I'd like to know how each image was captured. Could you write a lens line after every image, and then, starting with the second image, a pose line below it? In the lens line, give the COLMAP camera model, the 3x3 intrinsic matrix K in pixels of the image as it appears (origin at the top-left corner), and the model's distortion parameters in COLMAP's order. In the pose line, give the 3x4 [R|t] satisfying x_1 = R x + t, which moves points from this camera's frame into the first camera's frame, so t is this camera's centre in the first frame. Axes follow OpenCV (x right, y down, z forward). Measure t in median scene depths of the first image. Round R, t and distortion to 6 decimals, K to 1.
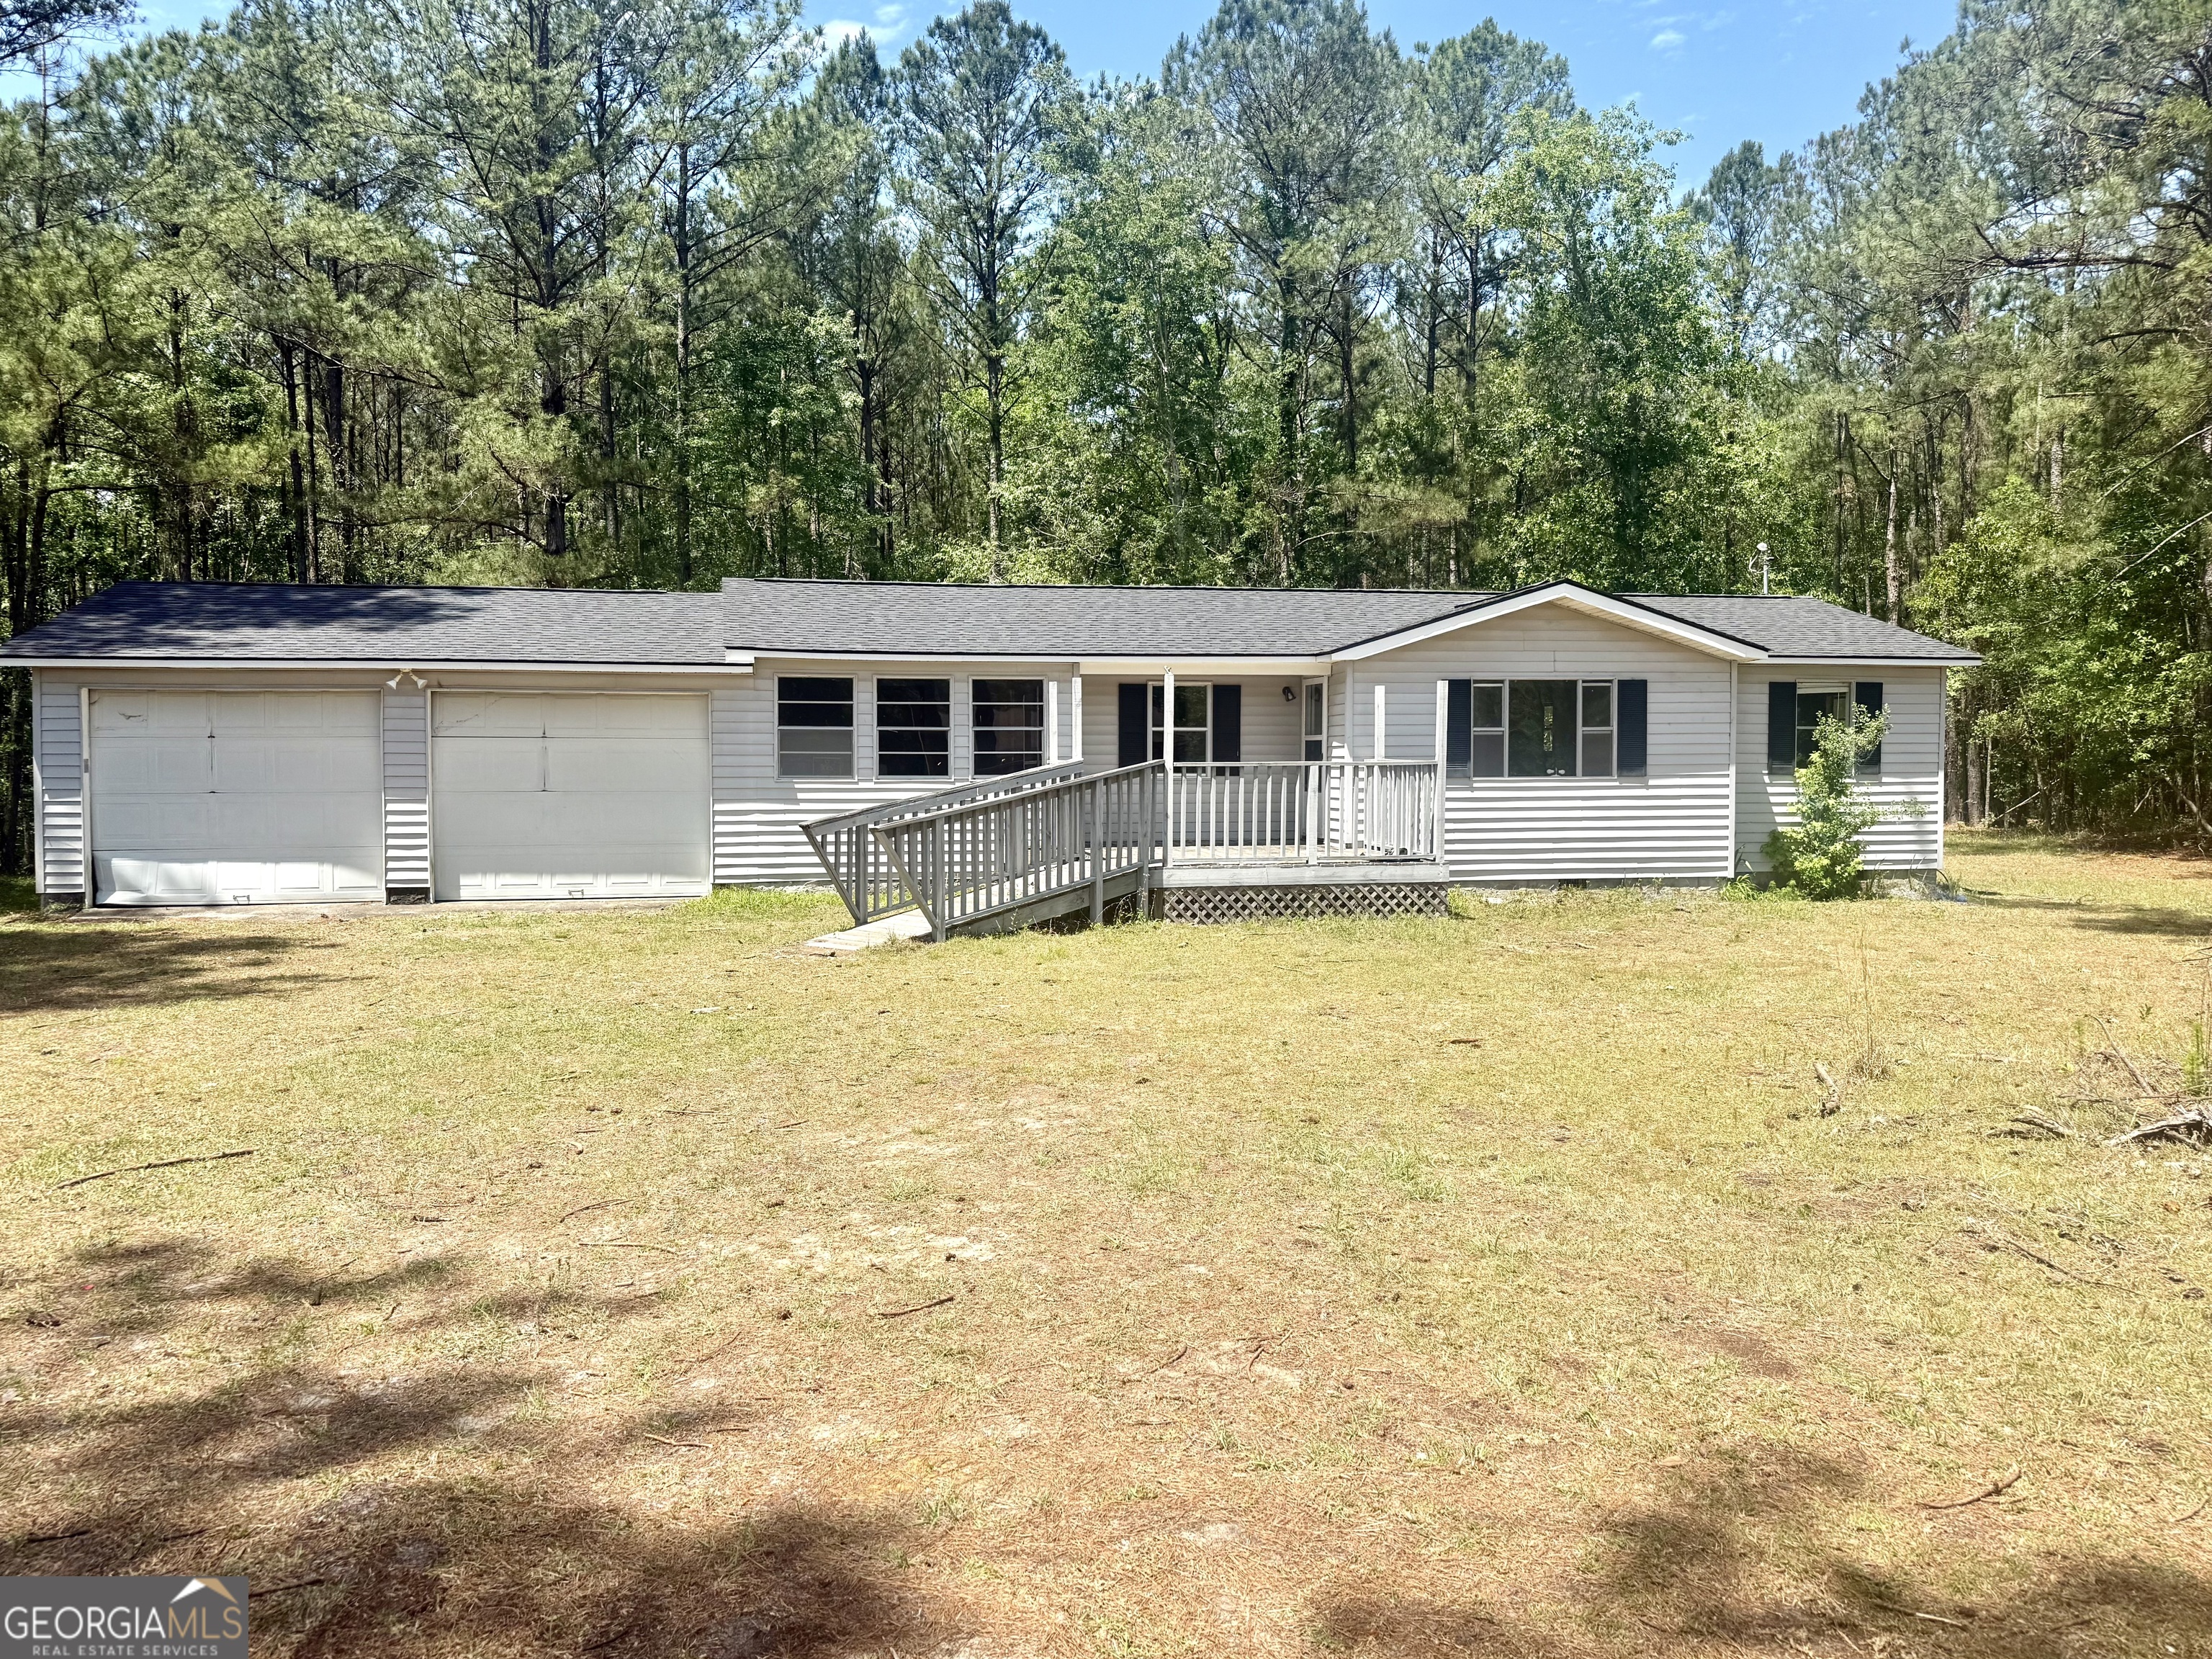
lens RADIAL K [[1573.1, 0, 1106.1], [0, 1573.1, 825.6], [0, 0, 1]] dist [-0.002031, -0.000482]
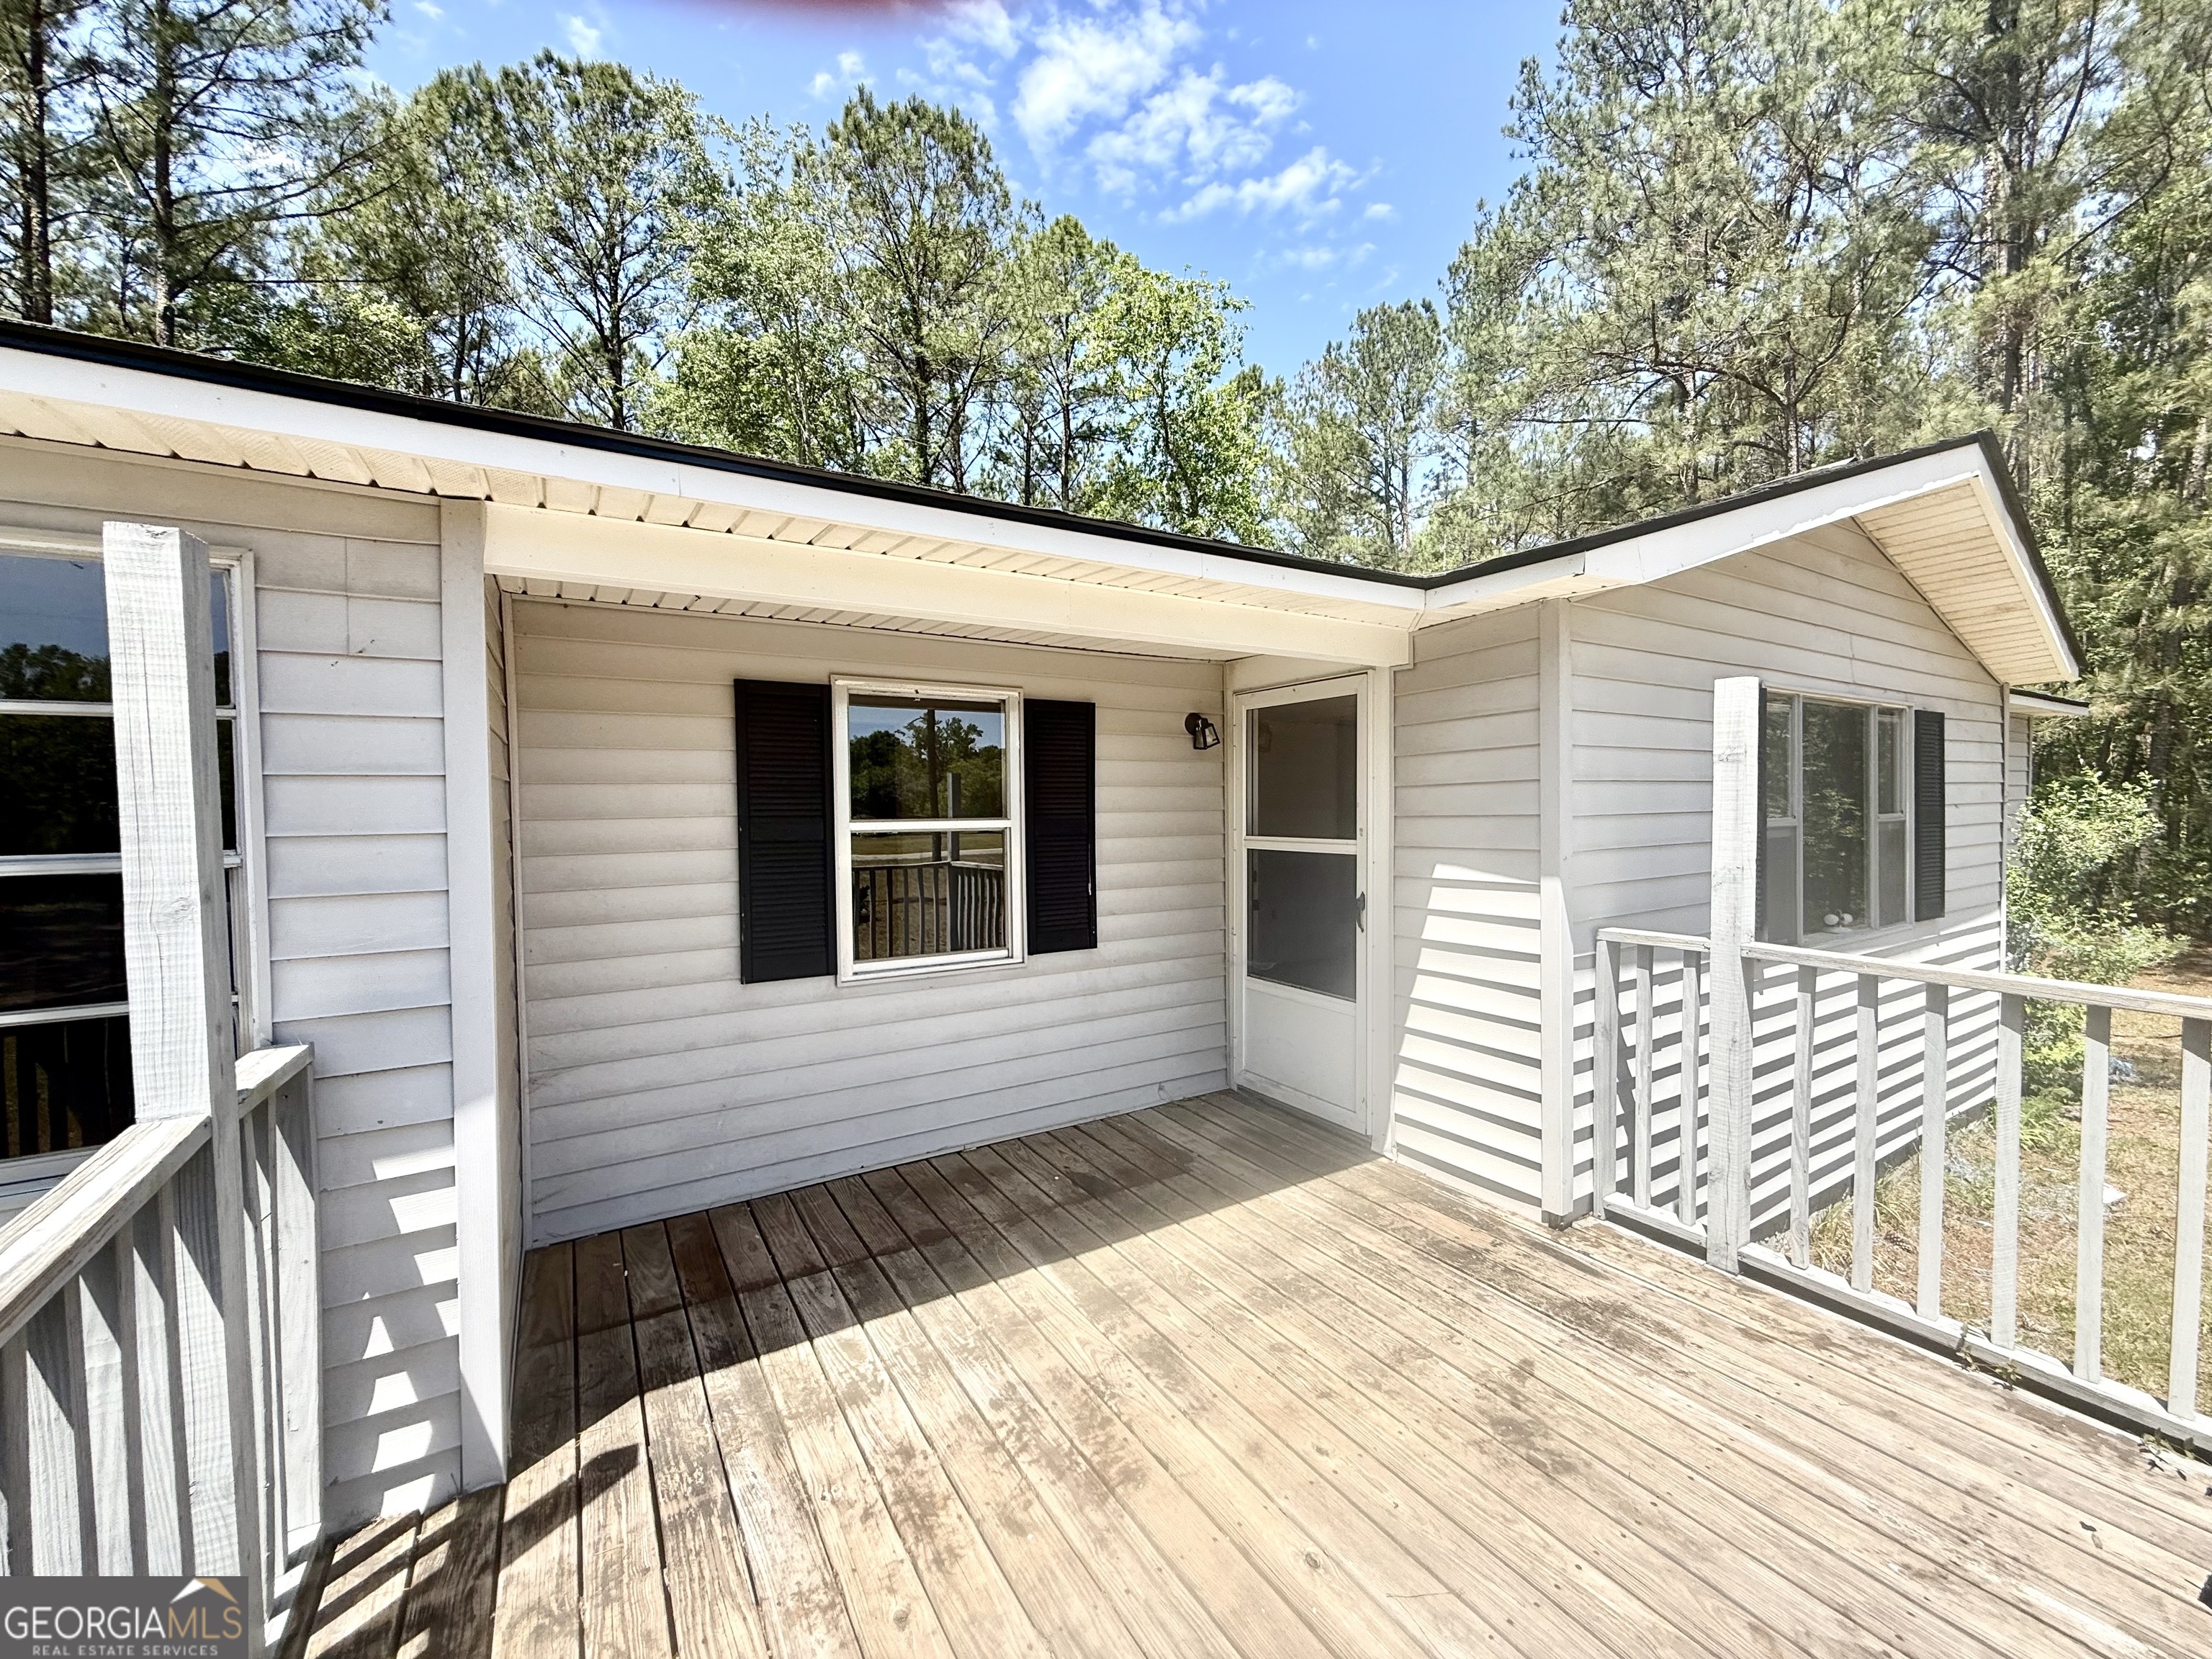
lens RADIAL K [[885.4, 0, 1102.2], [0, 885.4, 831.0], [0, 0, 1]] dist [0.000058, -0.000025]
pose [[0.934420, -0.023329, 0.355407, 0.004374], [0.030867, 0.999402, -0.015555, -0.027763], [-0.354832, 0.025506, 0.934582, 0.399329]]
